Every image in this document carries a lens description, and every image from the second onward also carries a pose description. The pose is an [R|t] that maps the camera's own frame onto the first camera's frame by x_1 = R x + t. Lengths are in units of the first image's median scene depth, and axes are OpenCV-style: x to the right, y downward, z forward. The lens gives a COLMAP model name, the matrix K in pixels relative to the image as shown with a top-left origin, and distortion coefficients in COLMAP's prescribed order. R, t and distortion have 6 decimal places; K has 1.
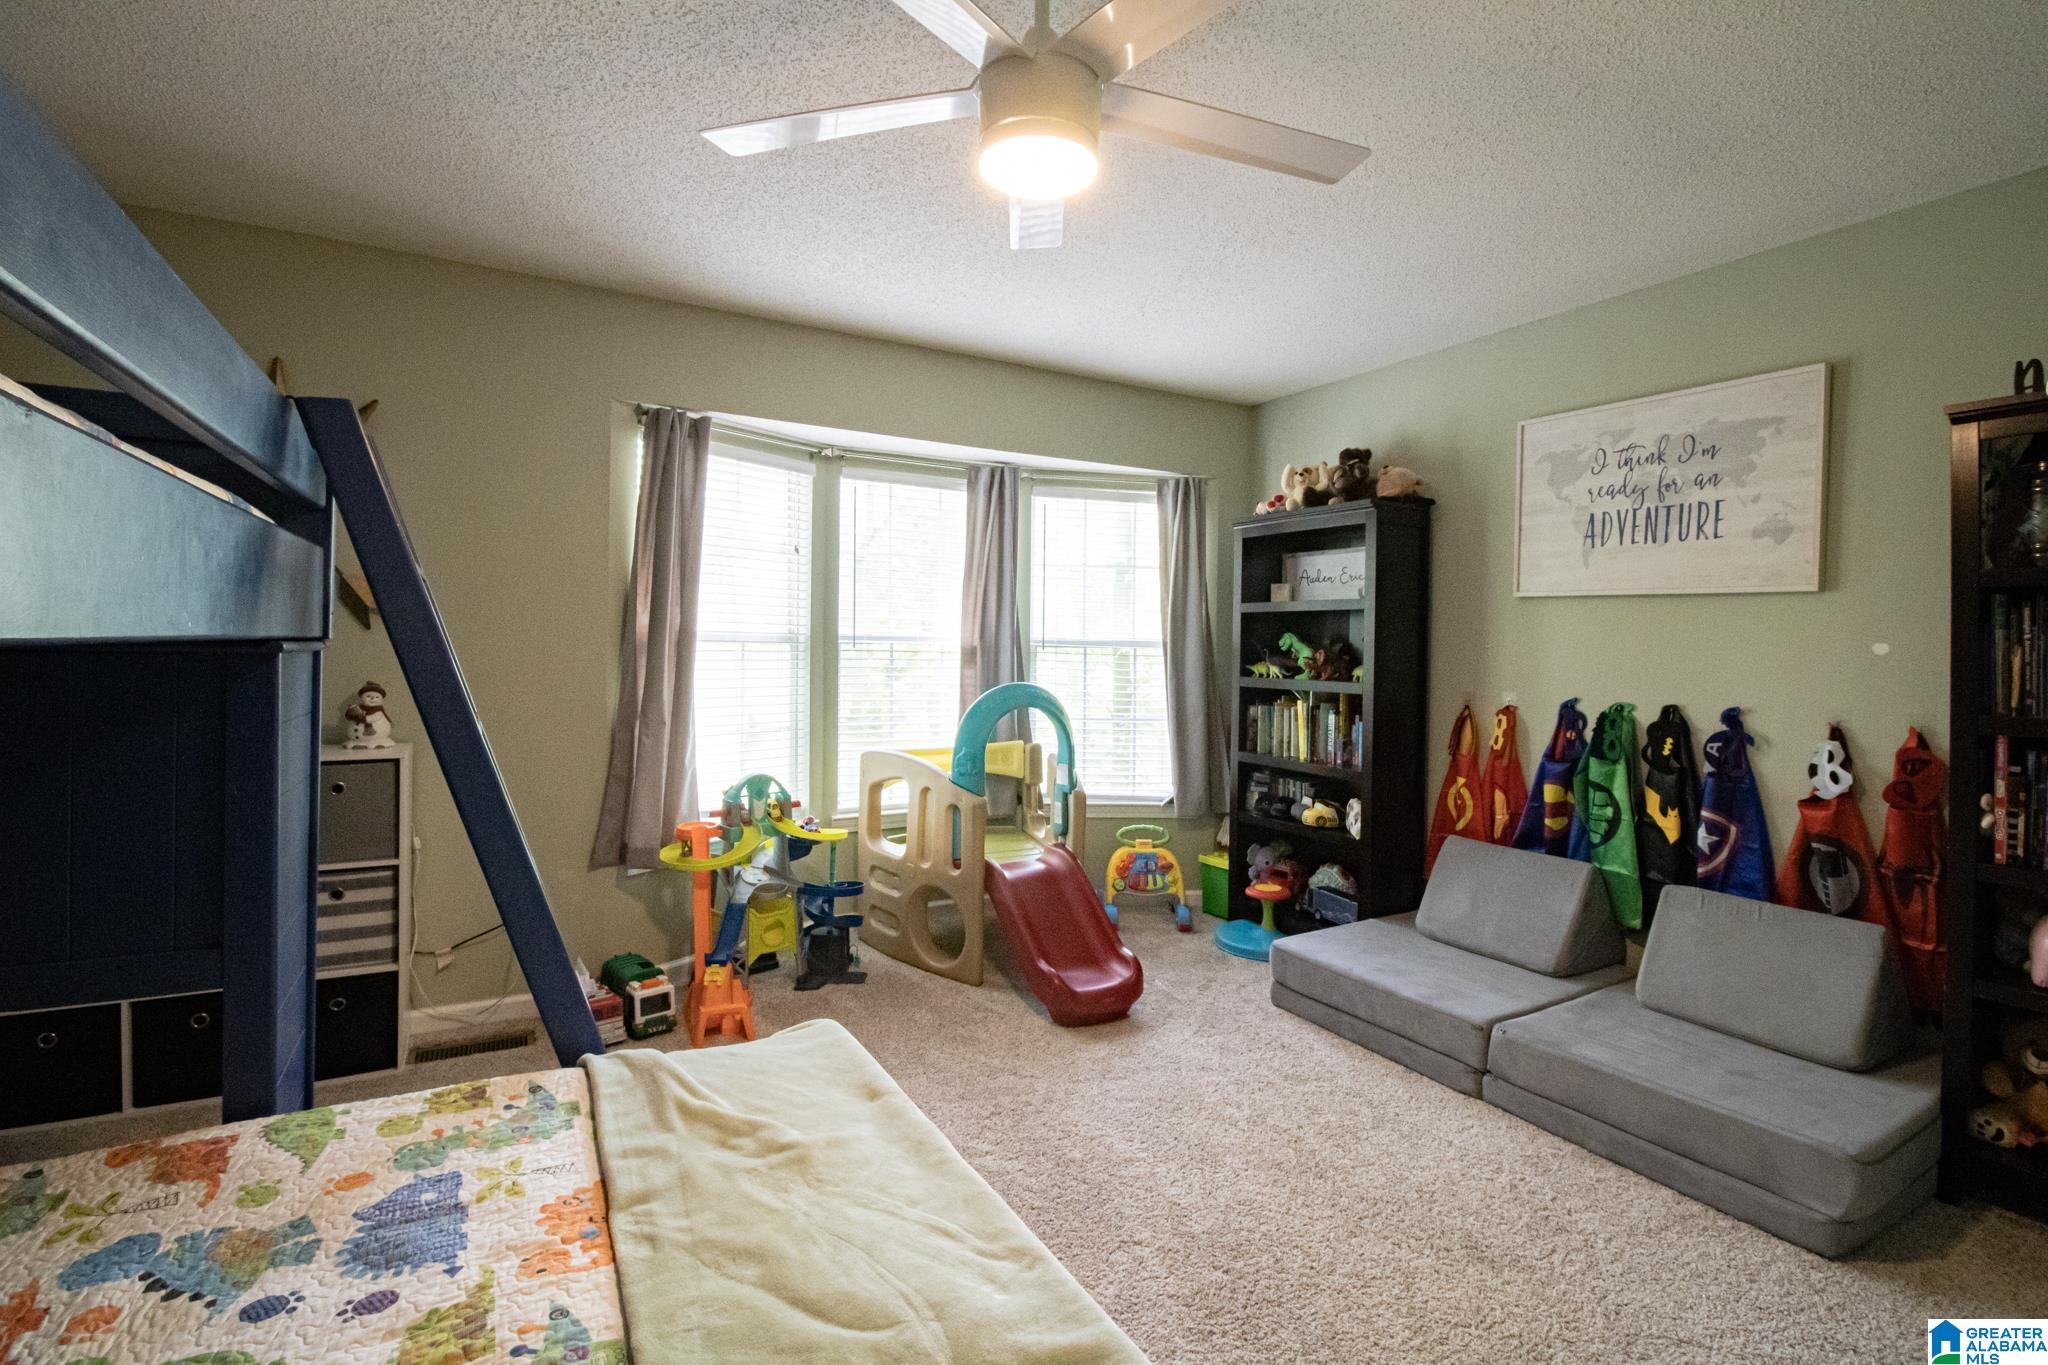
lens RADIAL K [[989.1, 0, 1037.1], [0, 989.1, 648.8], [0, 0, 1]] dist [0.013662, -0.015111]
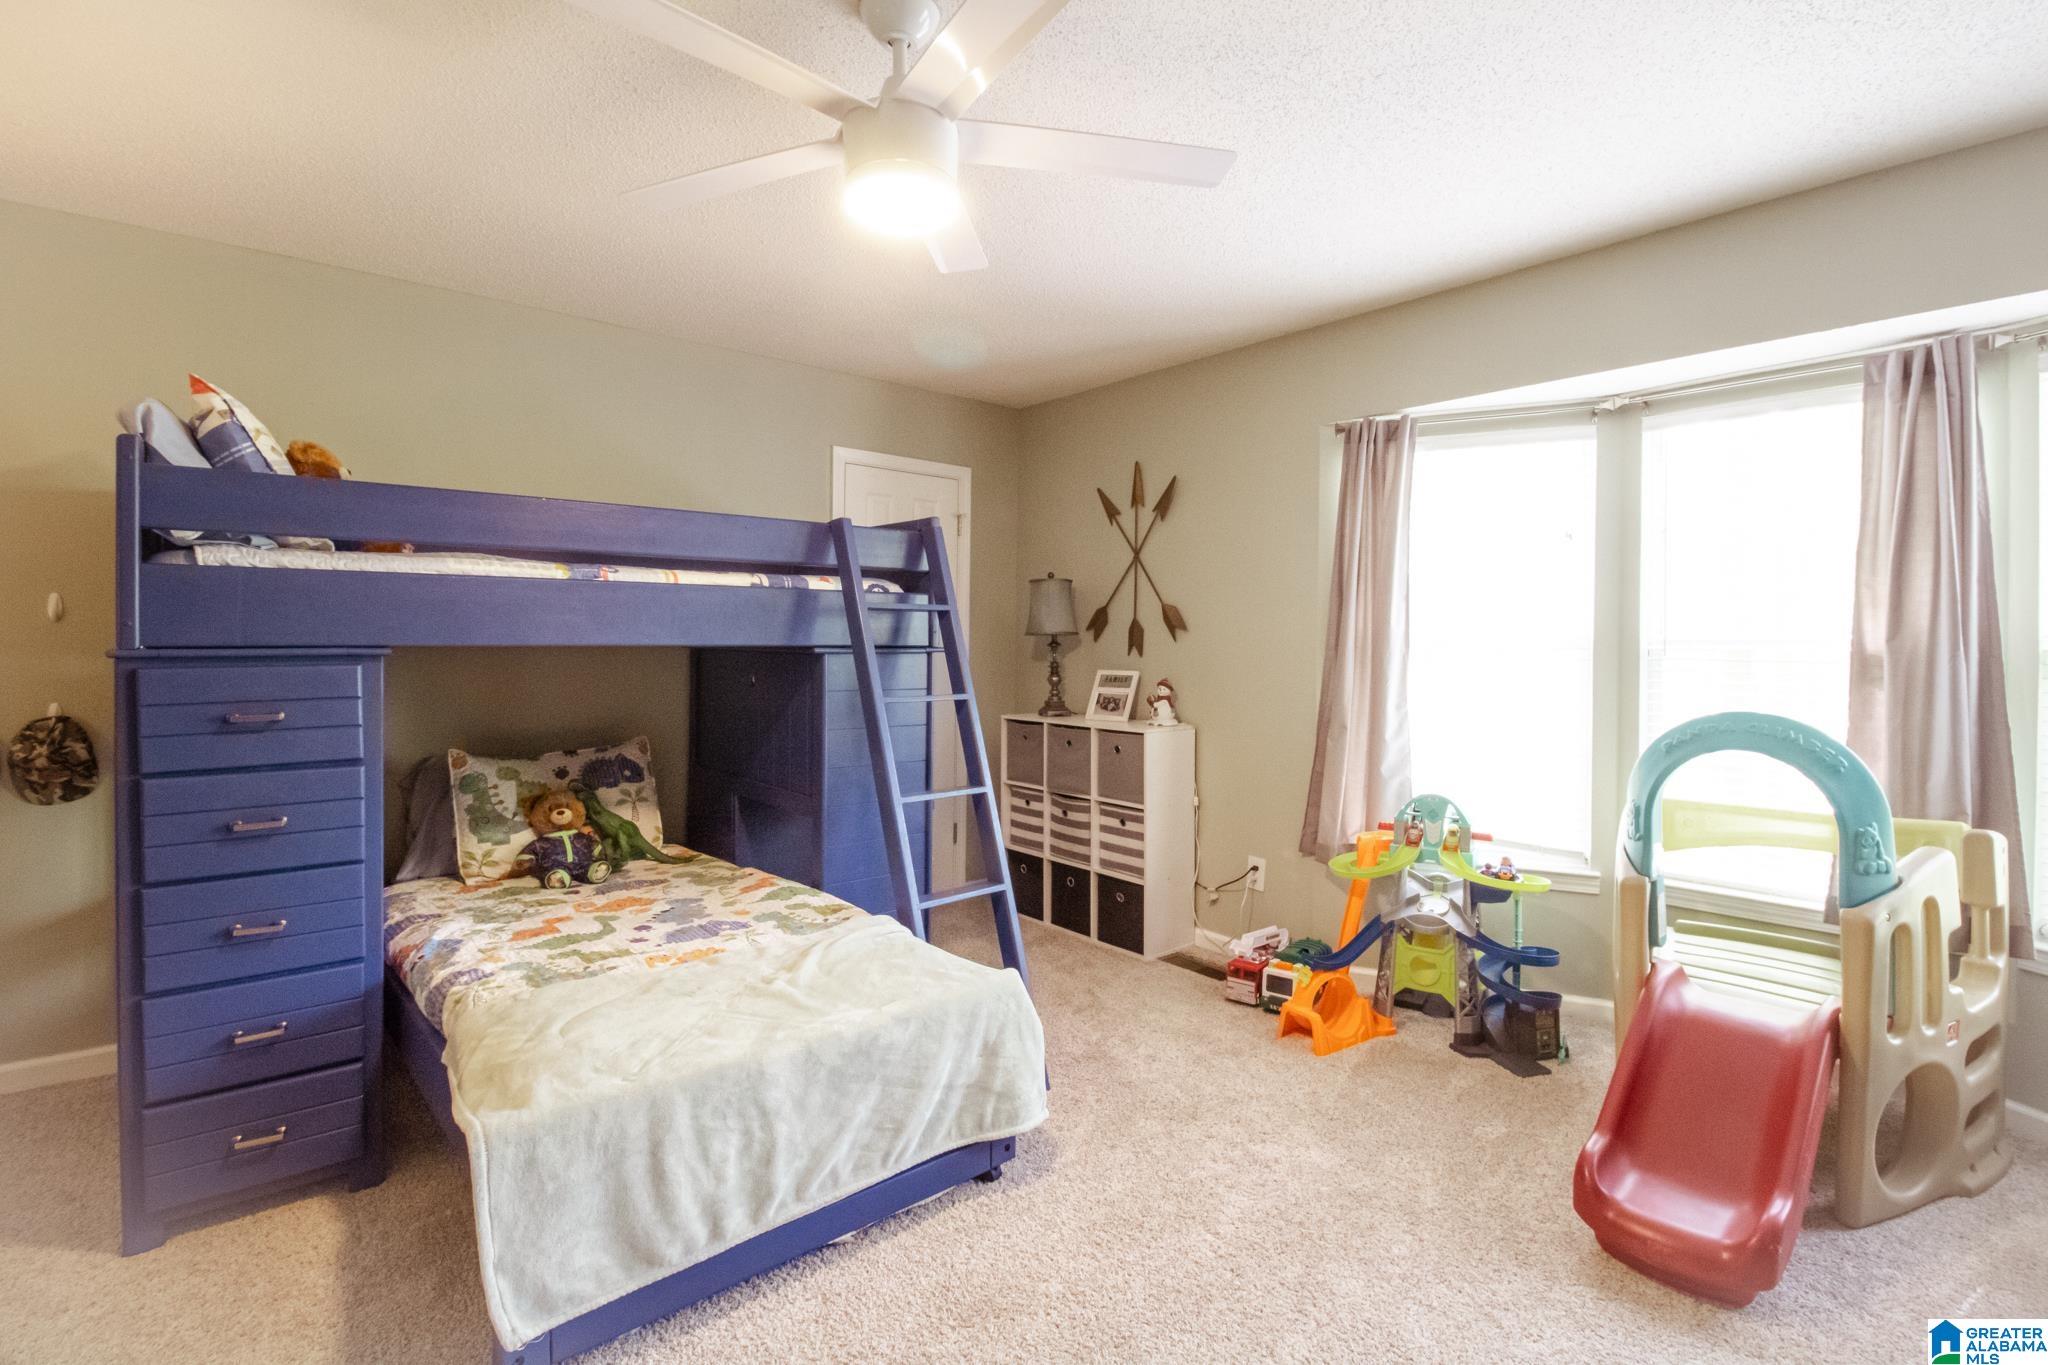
lens RADIAL K [[989.1, 0, 1037.1], [0, 989.1, 648.8], [0, 0, 1]] dist [0.013662, -0.015111]
pose [[0.164124, -0.004066, -0.986431, 0.559975], [-0.005958, 0.999969, -0.005113, -0.000100], [0.986422, 0.006716, 0.164095, 0.495461]]
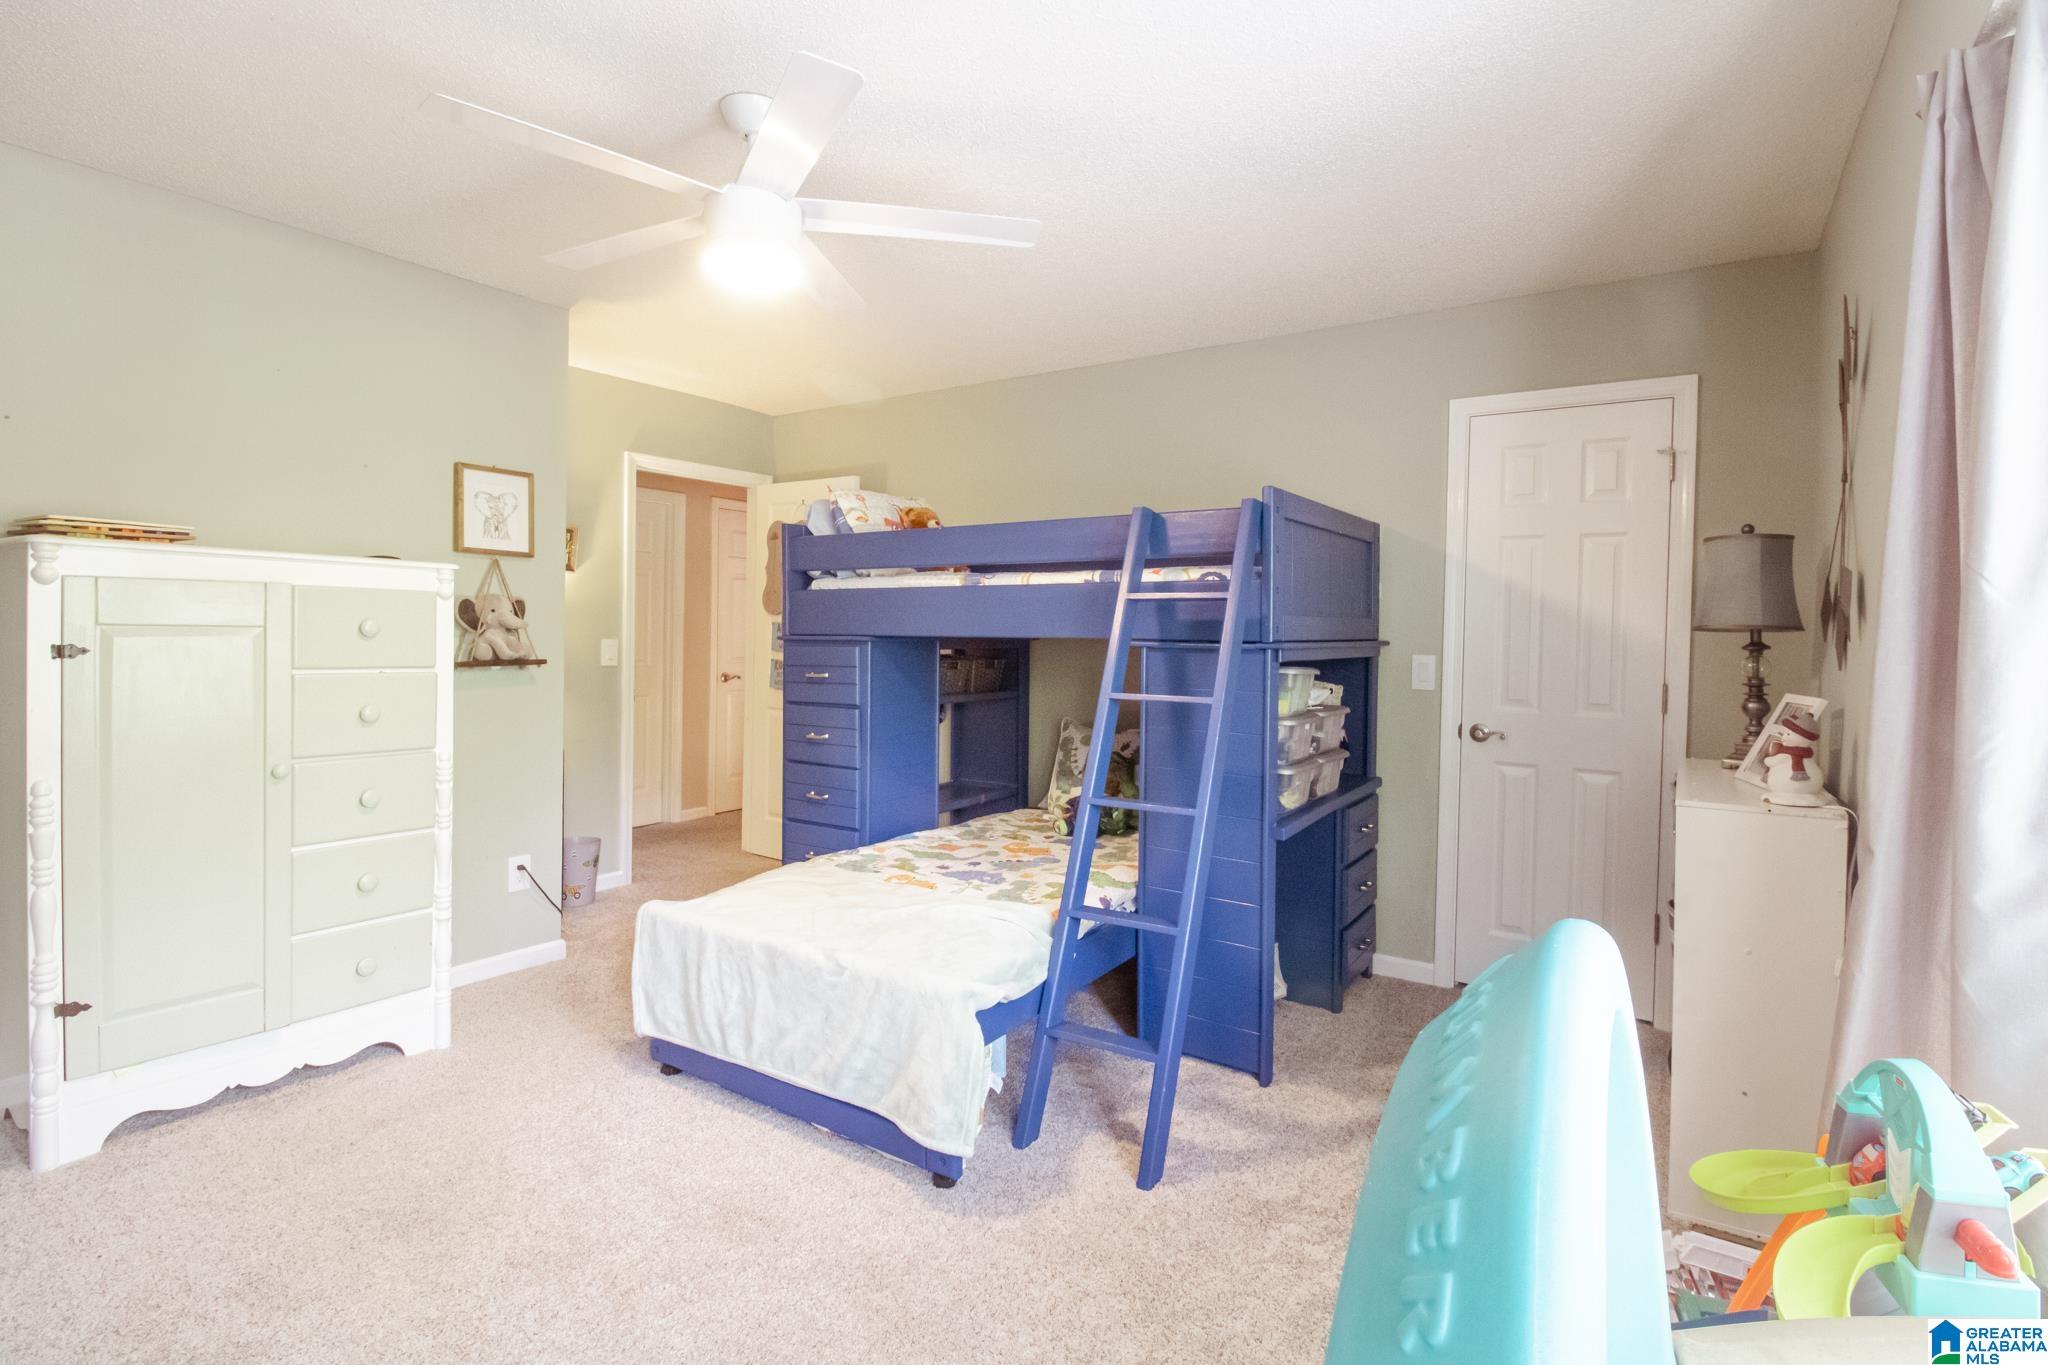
lens RADIAL K [[989.1, 0, 1037.1], [0, 989.1, 648.8], [0, 0, 1]] dist [0.013662, -0.015111]
pose [[-0.911966, -0.016752, -0.409924, 0.106427], [-0.024861, 0.999586, 0.014458, -0.007698], [0.409512, 0.023376, -0.912005, 1.189984]]
